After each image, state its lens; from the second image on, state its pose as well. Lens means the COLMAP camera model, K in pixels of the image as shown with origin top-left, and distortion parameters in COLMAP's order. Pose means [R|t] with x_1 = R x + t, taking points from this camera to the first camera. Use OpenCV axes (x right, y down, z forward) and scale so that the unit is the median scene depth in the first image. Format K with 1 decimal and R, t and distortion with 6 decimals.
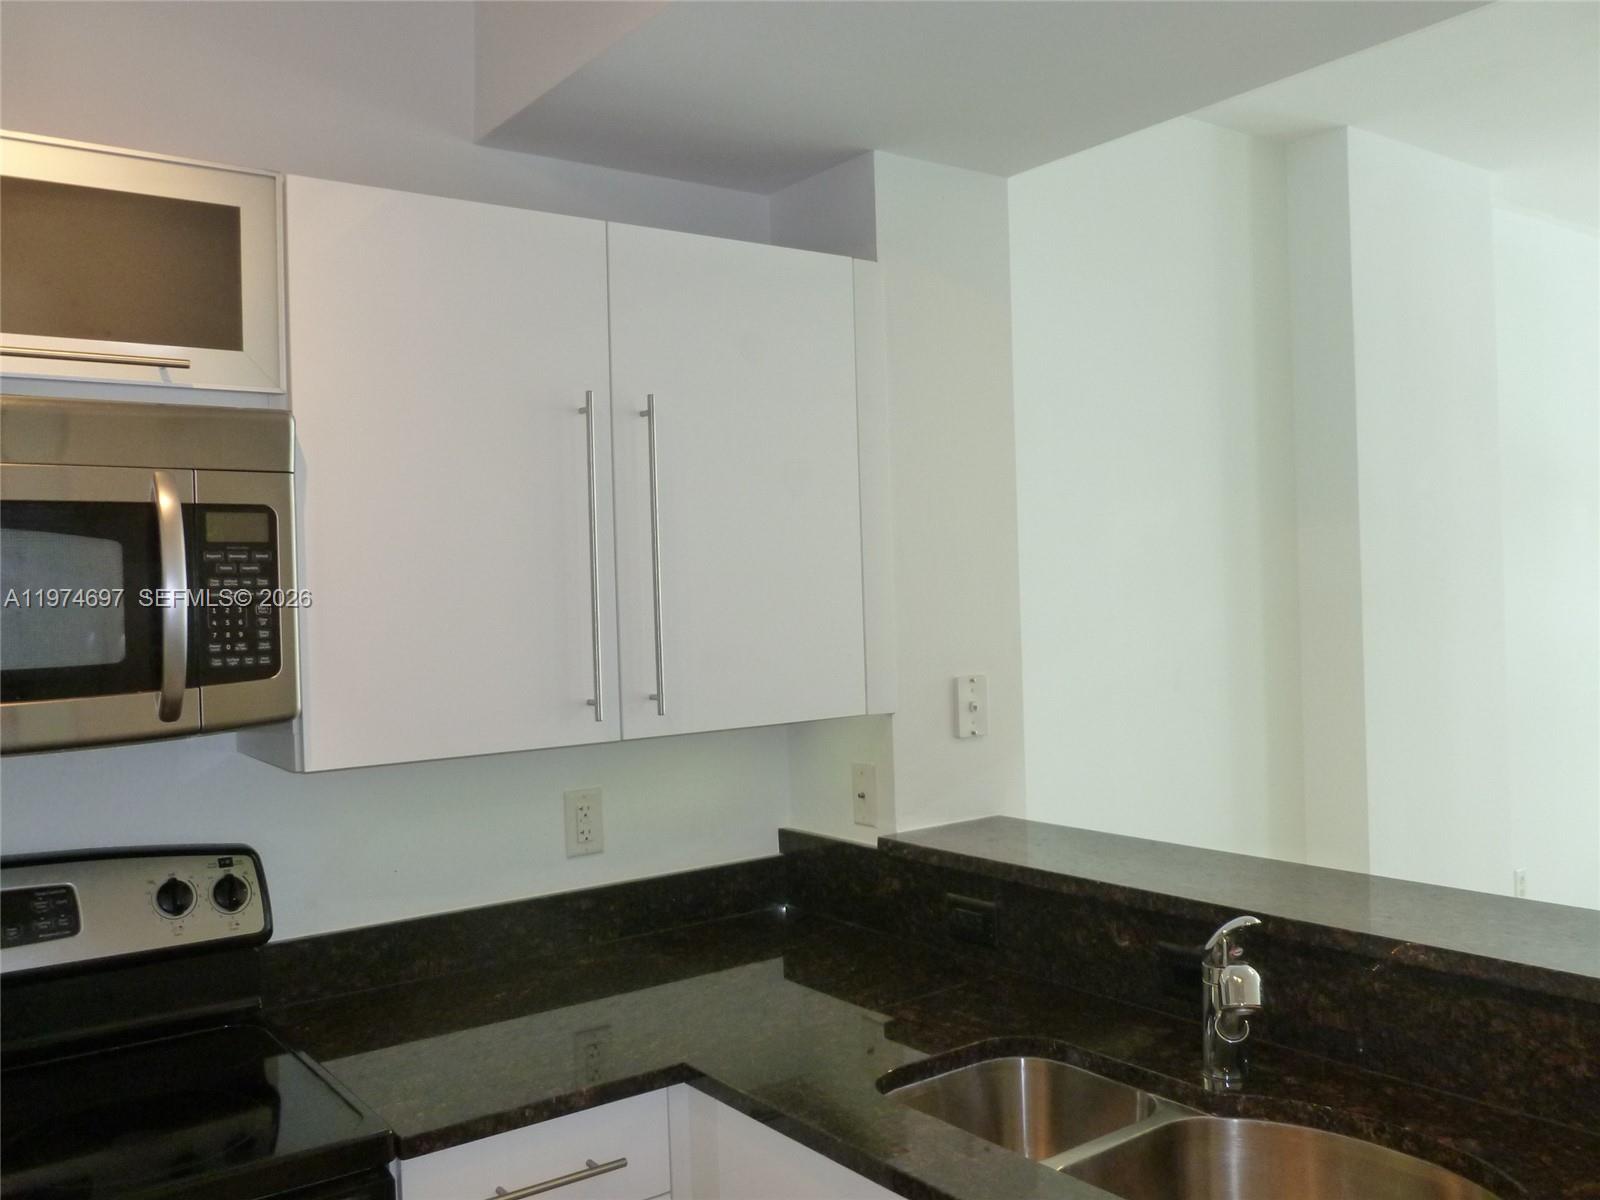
lens RADIAL K [[1369.8, 0, 789.0], [0, 1369.8, 610.6], [0, 0, 1]] dist [-0.027272, -0.003660]
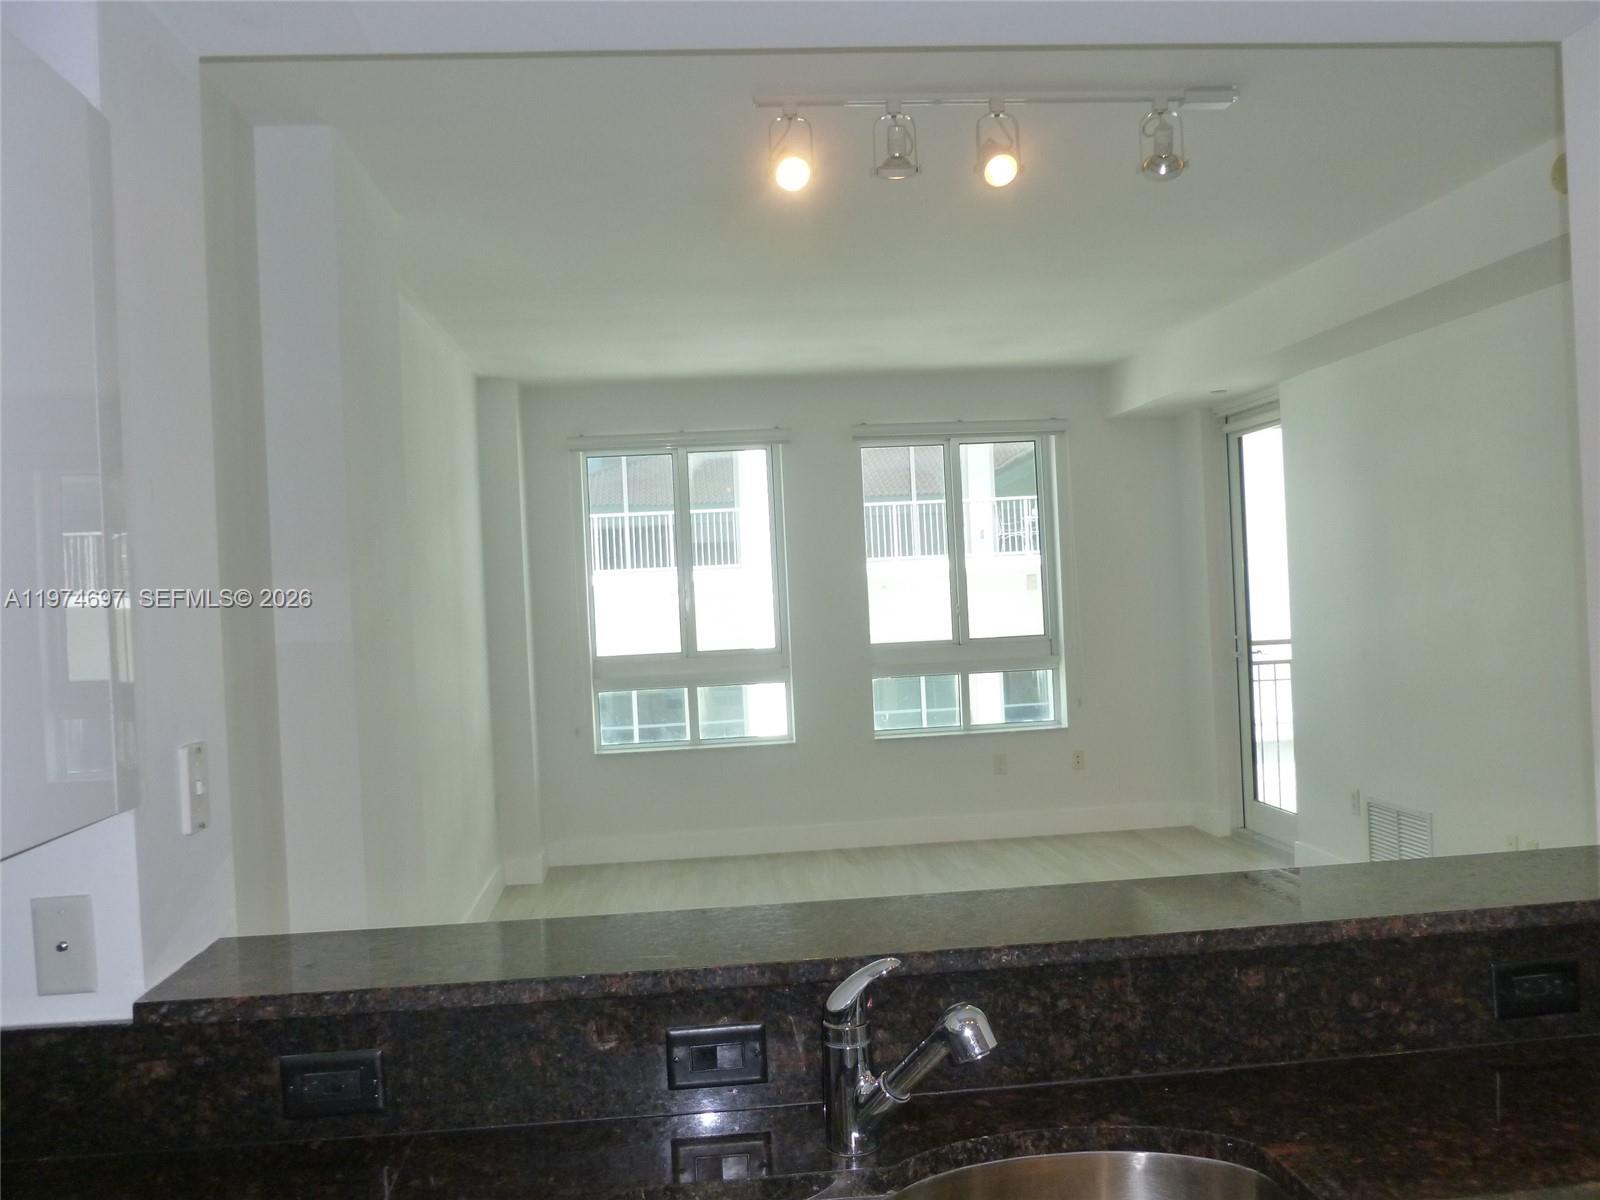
lens RADIAL K [[1369.8, 0, 793.1], [0, 1369.8, 602.1], [0, 0, 1]] dist [-0.027272, -0.003660]
pose [[0.512432, 0.005453, 0.858710, -0.420860], [0.042633, 0.998585, -0.031782, 0.014101], [-0.857669, 0.052896, 0.511475, 0.518009]]
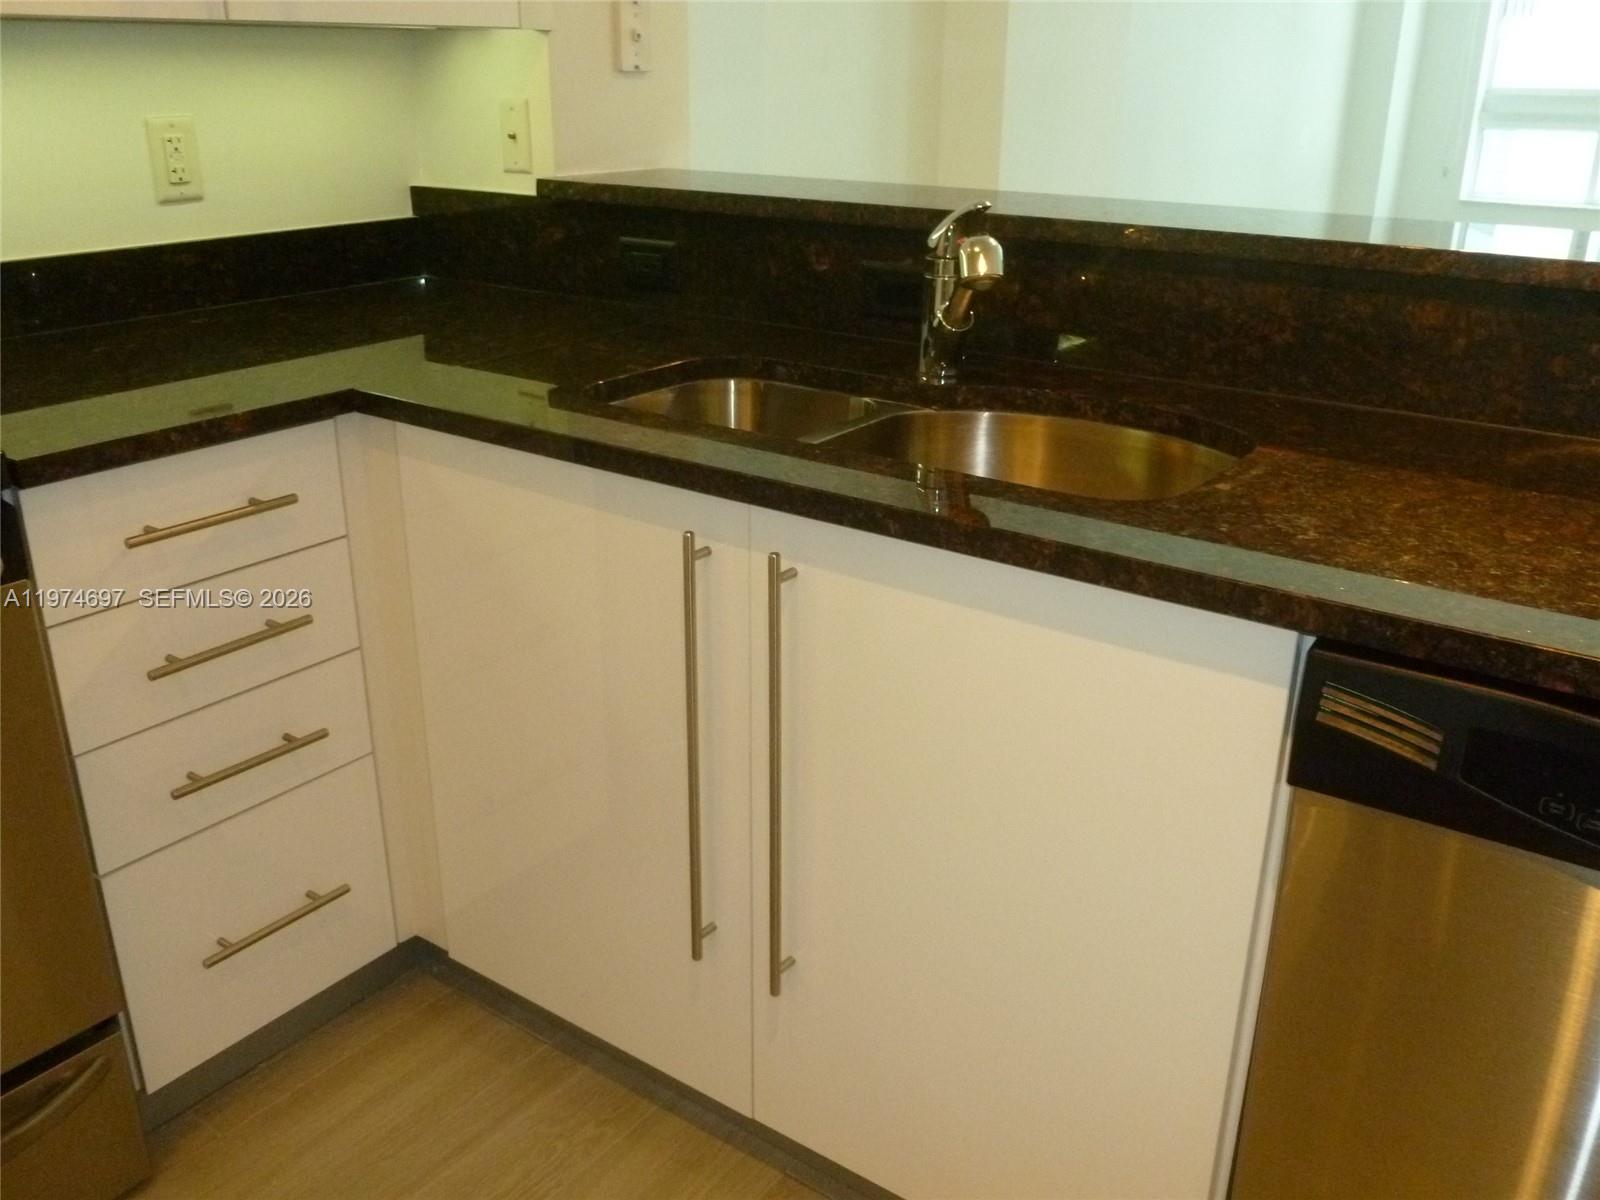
lens RADIAL K [[1369.8, 0, 790.1], [0, 1369.8, 609.7], [0, 0, 1]] dist [-0.027272, -0.003660]
pose [[0.951980, -0.072272, 0.297507, -0.079976], [-0.036663, 0.937835, 0.345139, 0.150874], [-0.303956, -0.339473, 0.890151, 0.092036]]
